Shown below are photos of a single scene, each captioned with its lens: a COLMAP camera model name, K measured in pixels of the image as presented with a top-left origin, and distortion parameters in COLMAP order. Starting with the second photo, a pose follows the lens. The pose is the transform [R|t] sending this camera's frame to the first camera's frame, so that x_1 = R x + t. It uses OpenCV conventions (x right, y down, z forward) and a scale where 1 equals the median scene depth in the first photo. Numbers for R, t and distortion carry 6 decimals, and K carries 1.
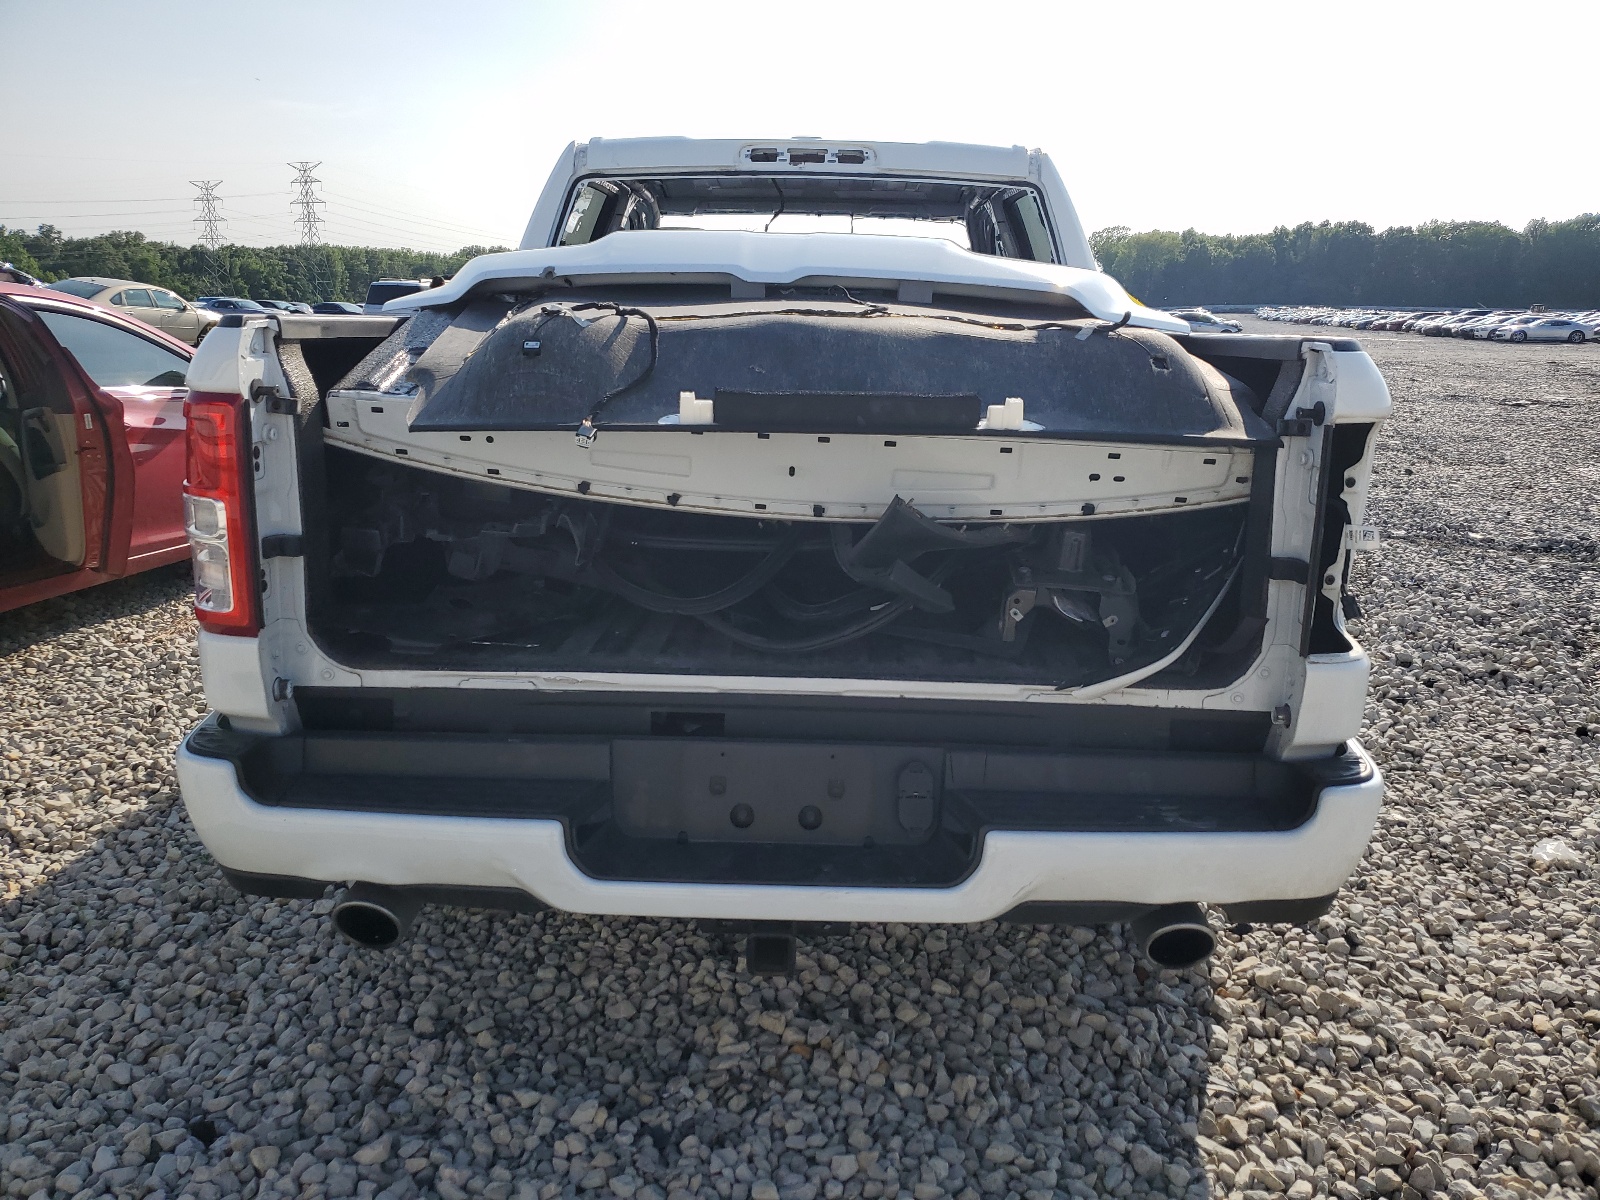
lens RADIAL K [[1187.8, 0, 792.3], [0, 1187.8, 592.3], [0, 0, 1]] dist [0.064961, -0.095989]
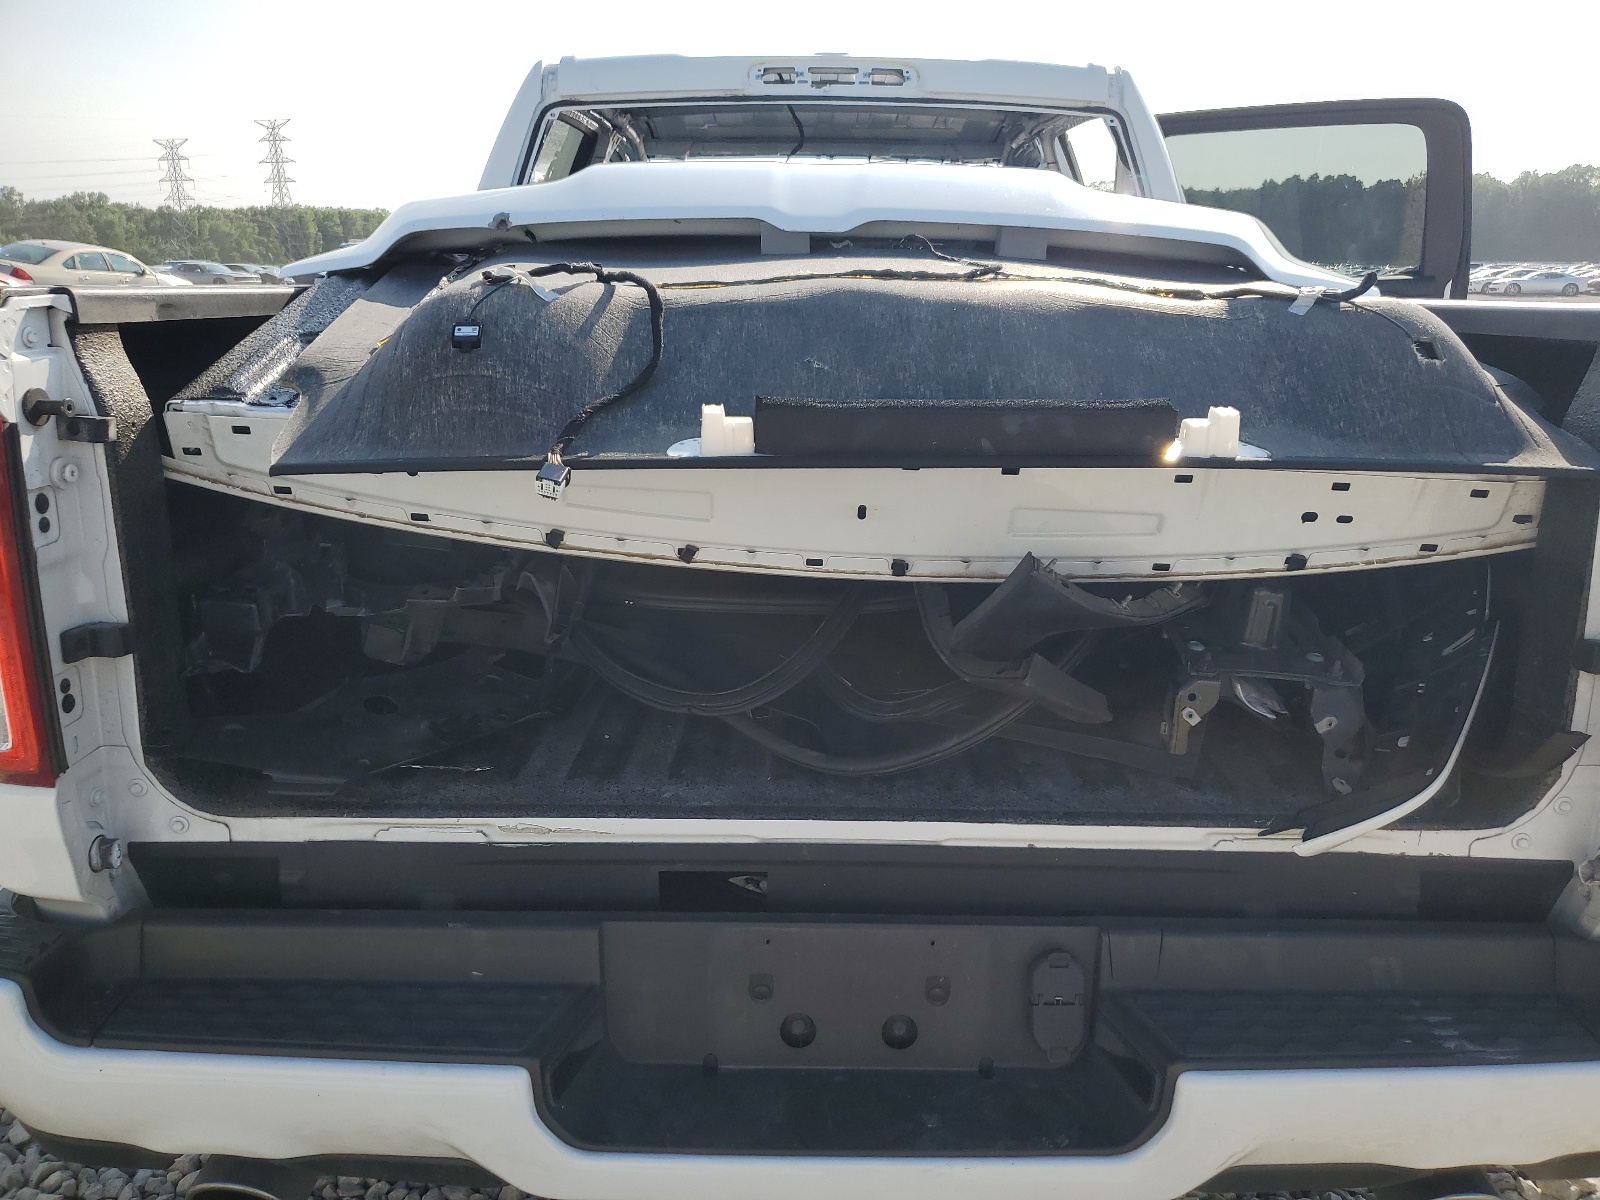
lens RADIAL K [[1205.6, 0, 800.0], [0, 1205.6, 600.0], [0, 0, 1]] dist [0.004655, 0.009751]
pose [[0.999792, -0.012424, 0.016193, -0.047773], [0.011829, 0.999270, 0.036318, -0.077651], [-0.016632, -0.036119, 0.999209, 0.317287]]
